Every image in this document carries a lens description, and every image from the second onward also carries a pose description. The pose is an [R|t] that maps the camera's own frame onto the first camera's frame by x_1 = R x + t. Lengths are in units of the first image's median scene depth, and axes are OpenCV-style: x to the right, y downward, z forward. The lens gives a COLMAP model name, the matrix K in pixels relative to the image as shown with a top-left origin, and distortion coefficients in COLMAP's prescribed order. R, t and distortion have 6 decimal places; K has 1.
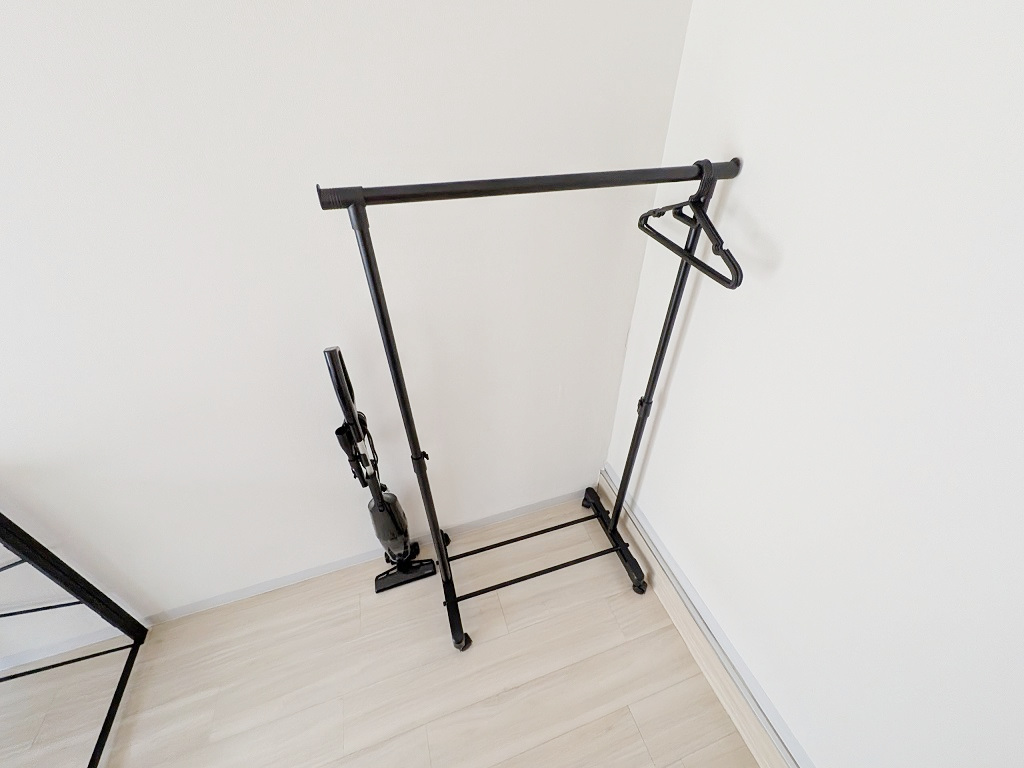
lens RADIAL K [[406.9, 0, 512.4], [0, 406.9, 382.7], [0, 0, 1]] dist [-0.000073, 0.000148]
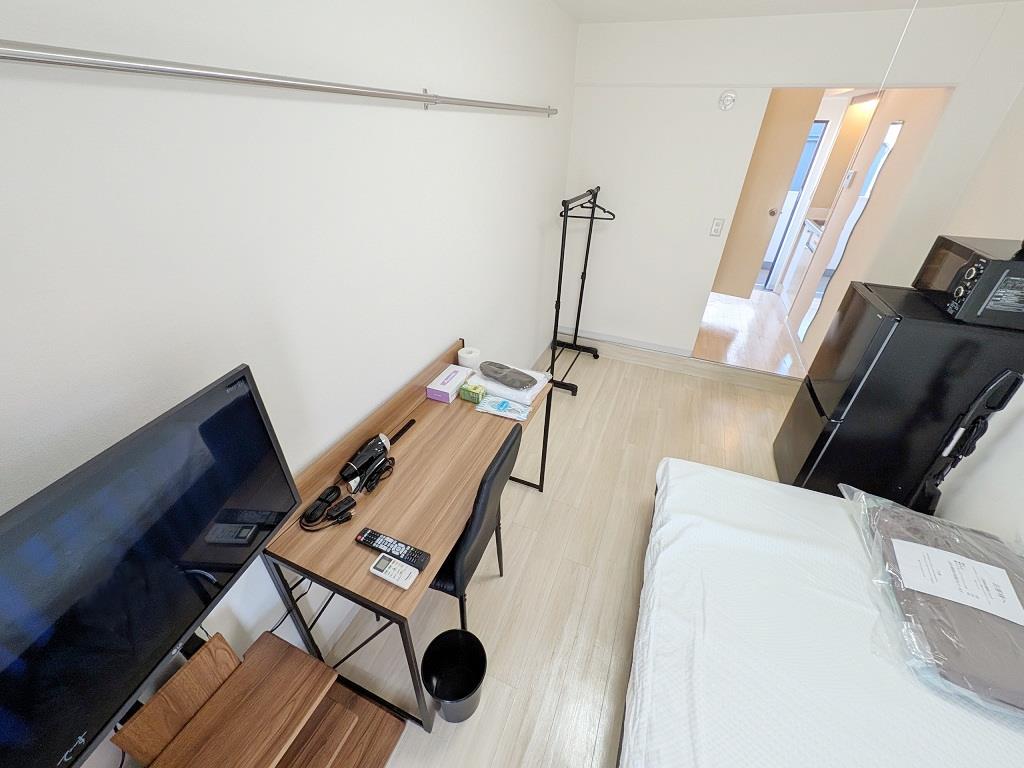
lens RADIAL K [[406.9, 0, 505.5], [0, 406.9, 386.8], [0, 0, 1]] dist [-0.000073, 0.000148]
pose [[0.664051, -0.406208, 0.627719, -1.937915], [0.446865, 0.888724, 0.102380, 0.192173], [-0.599457, 0.212520, 0.771678, -0.620837]]
